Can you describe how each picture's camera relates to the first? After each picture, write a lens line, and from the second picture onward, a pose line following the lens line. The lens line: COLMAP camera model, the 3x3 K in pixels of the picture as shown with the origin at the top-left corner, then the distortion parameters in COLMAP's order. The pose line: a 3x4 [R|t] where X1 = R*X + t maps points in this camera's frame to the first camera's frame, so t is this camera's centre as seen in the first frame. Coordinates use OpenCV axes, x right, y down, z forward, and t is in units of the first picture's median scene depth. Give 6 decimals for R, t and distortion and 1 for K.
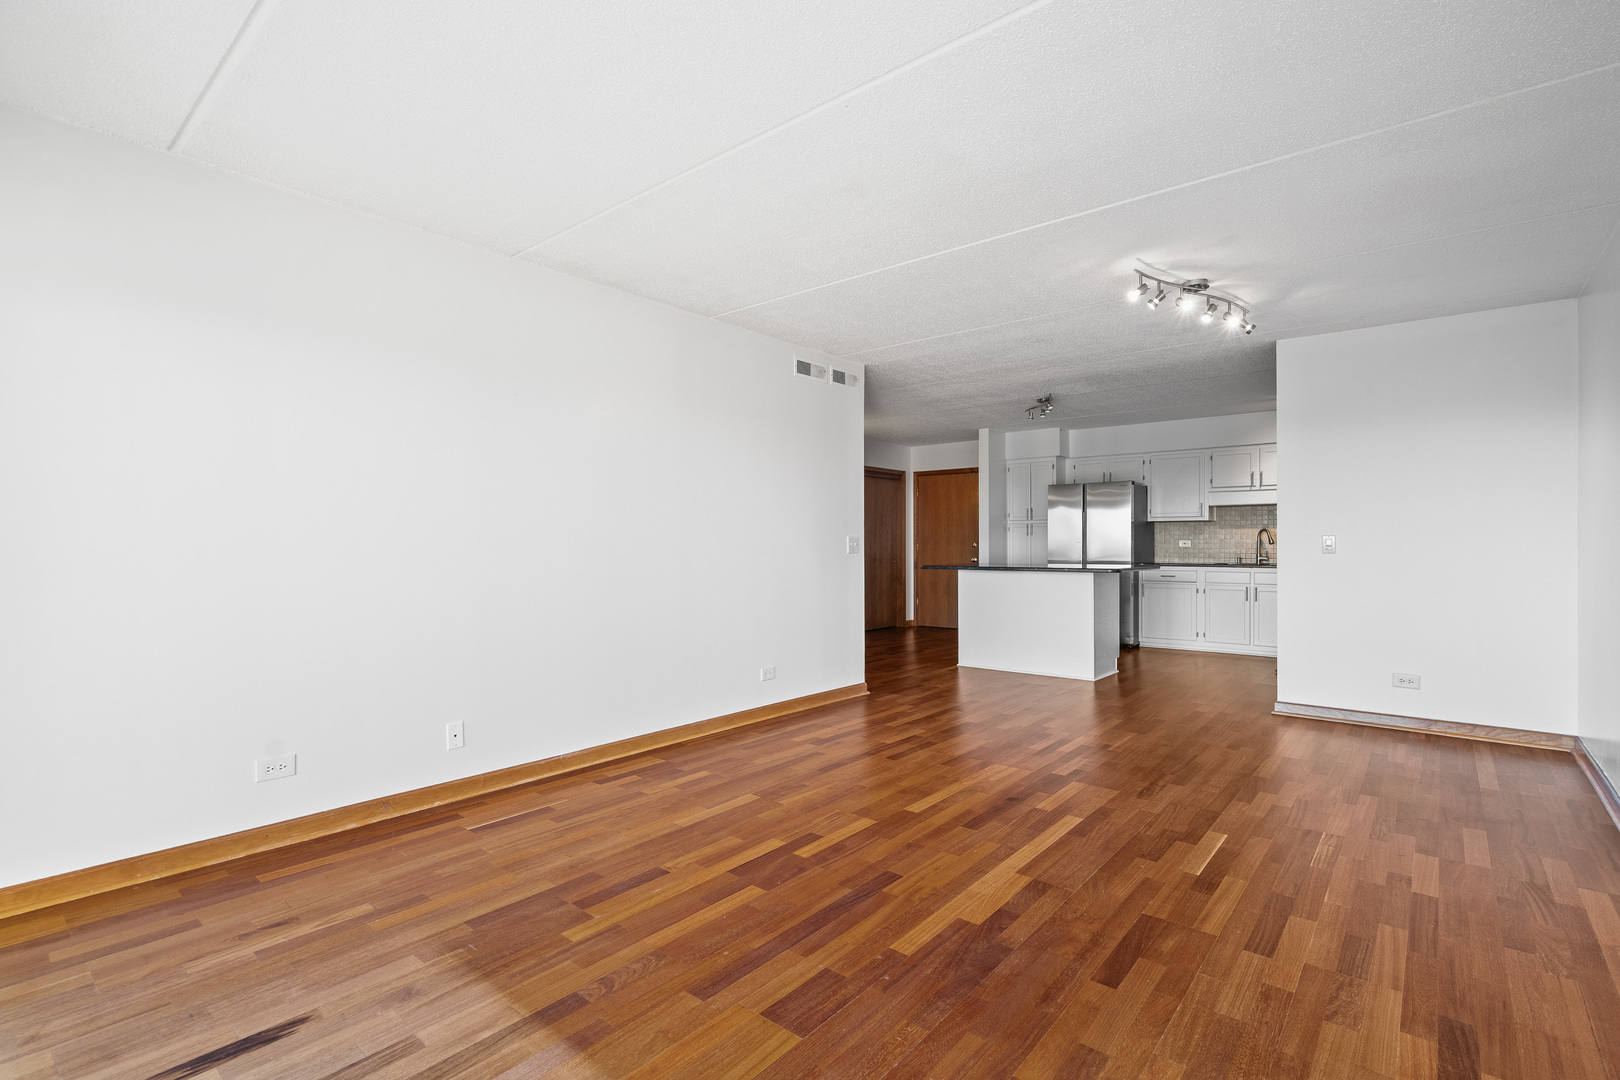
lens RADIAL K [[751.9, 0, 808.6], [0, 751.9, 545.6], [0, 0, 1]] dist [-0.003892, 0.000320]
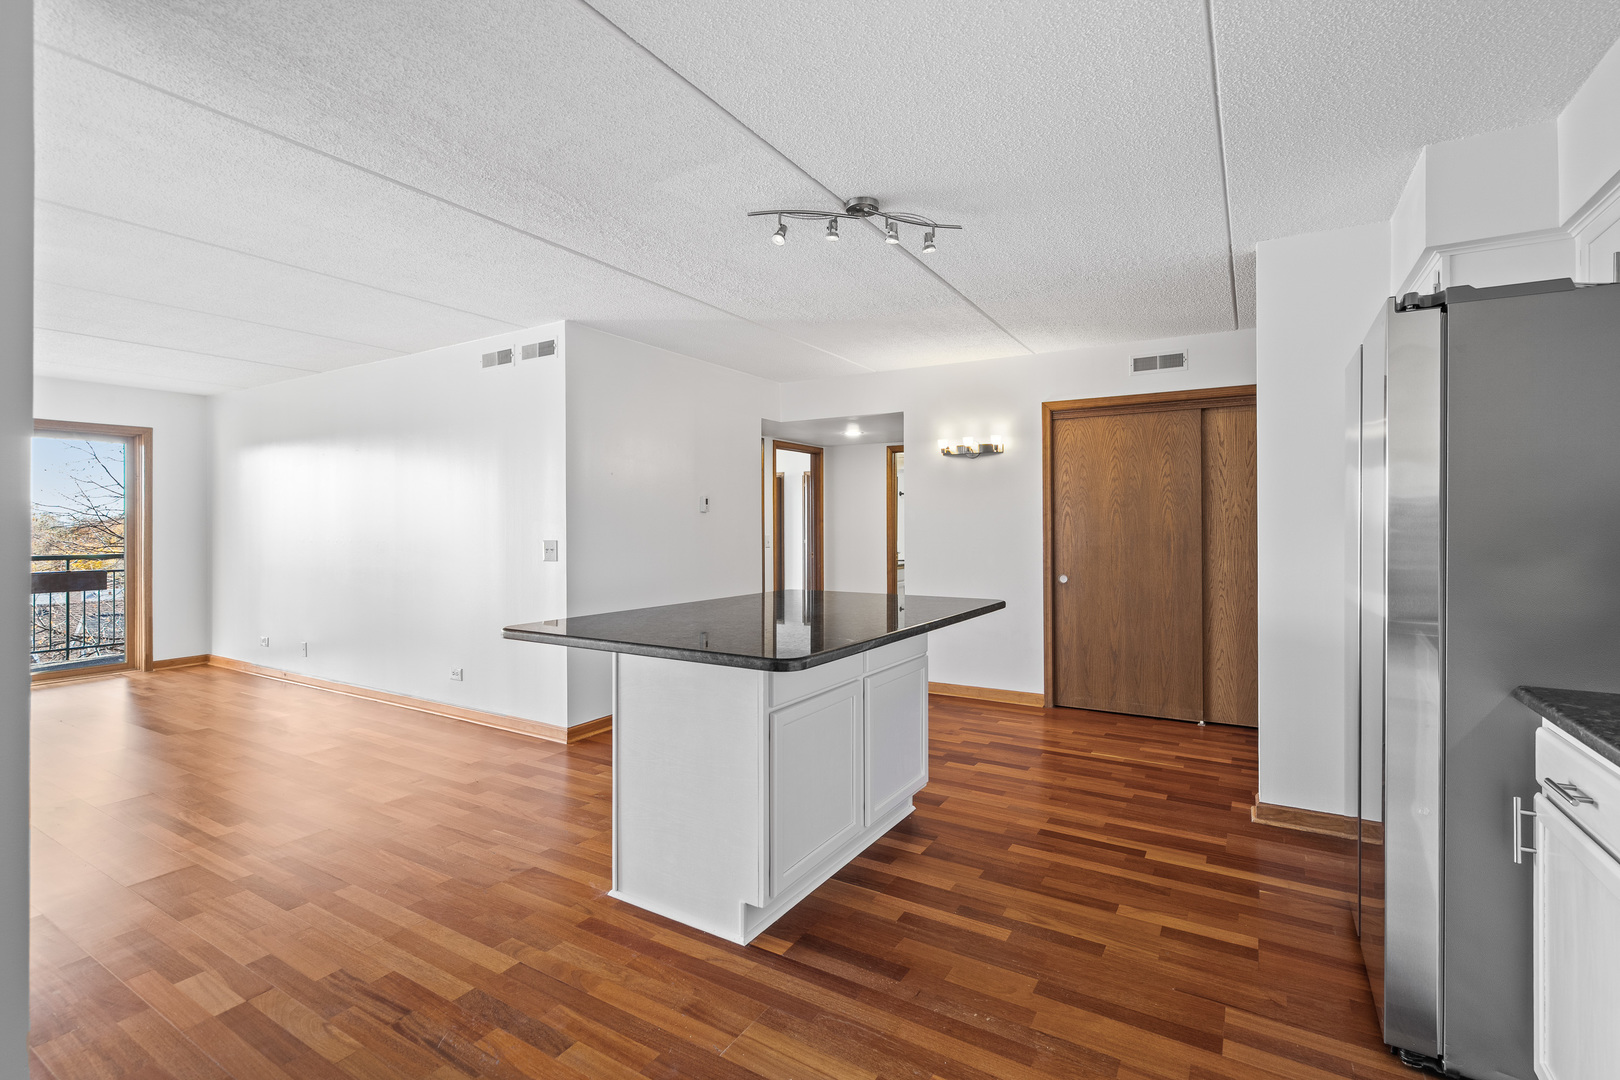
lens RADIAL K [[735.4, 0, 809.0], [0, 735.4, 531.5], [0, 0, 1]] dist [-0.000770, 0.000180]
pose [[0.153993, 0.009394, -0.988027, 0.634754], [0.000712, 0.999953, 0.009618, -0.021263], [0.988072, -0.002184, 0.153979, 0.829509]]
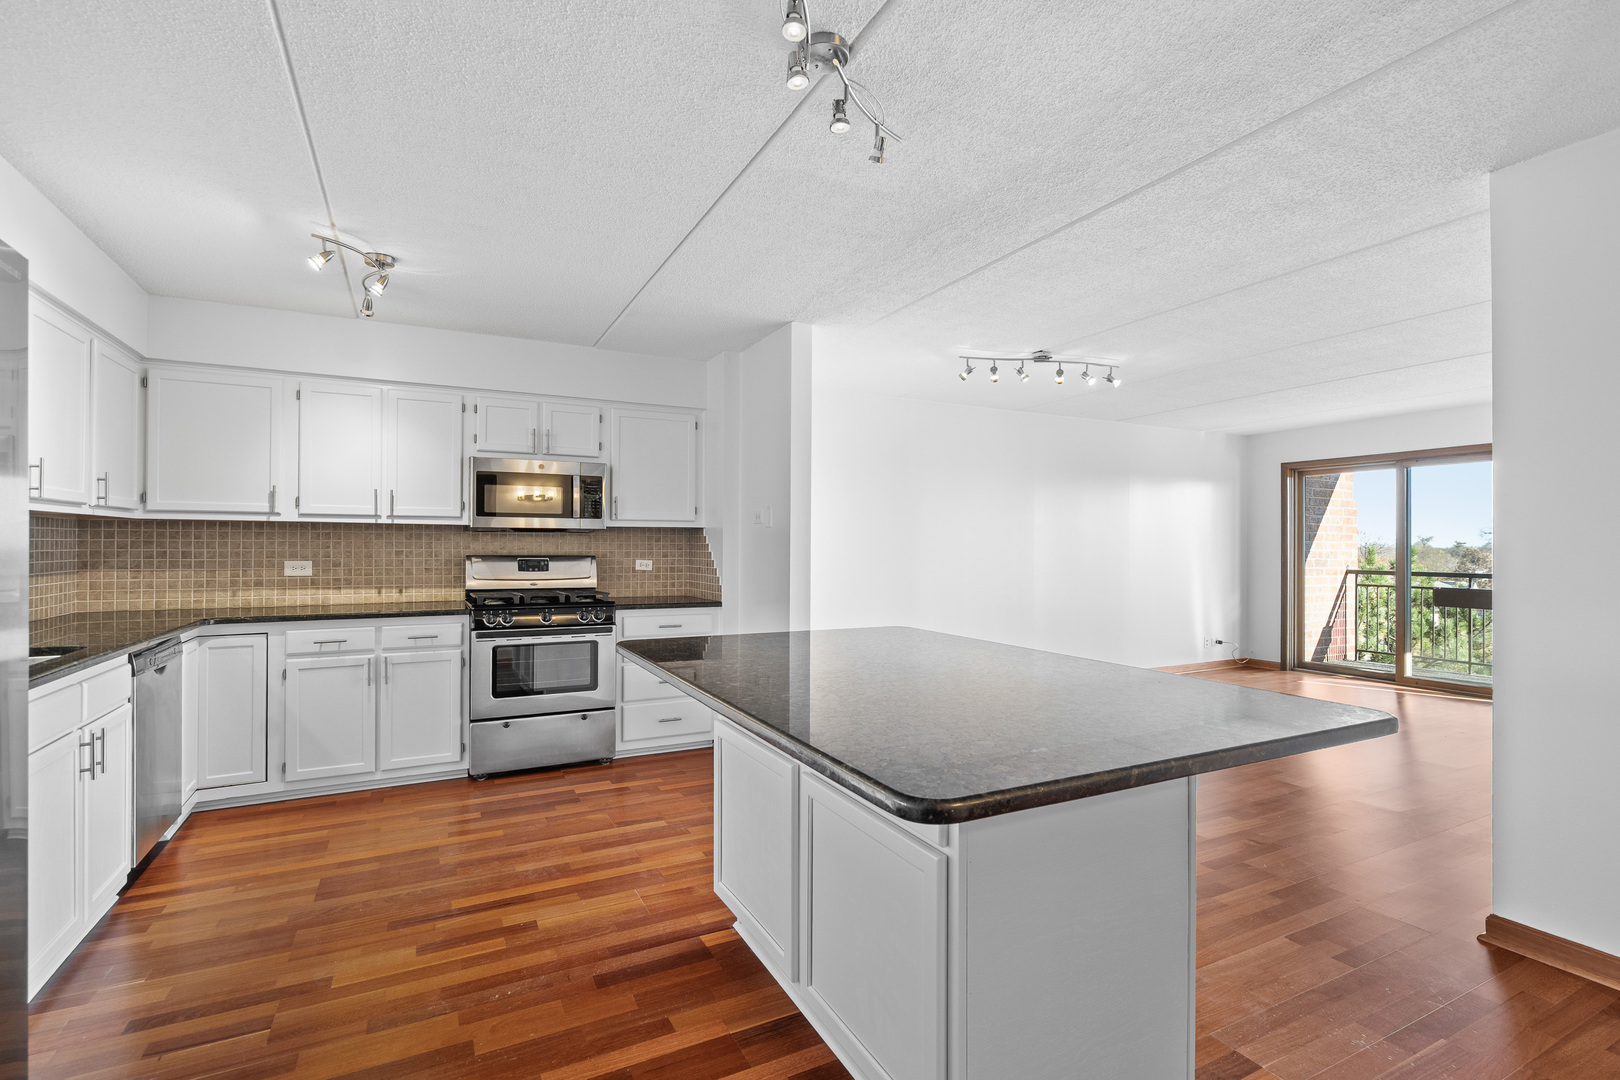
lens RADIAL K [[751.9, 0, 808.6], [0, 751.9, 545.6], [0, 0, 1]] dist [-0.003892, 0.000320]
pose [[-0.924124, -0.001599, 0.382089, 0.197975], [-0.001017, 0.999998, 0.001726, -0.020166], [-0.382091, 0.001207, -0.924124, 1.131908]]
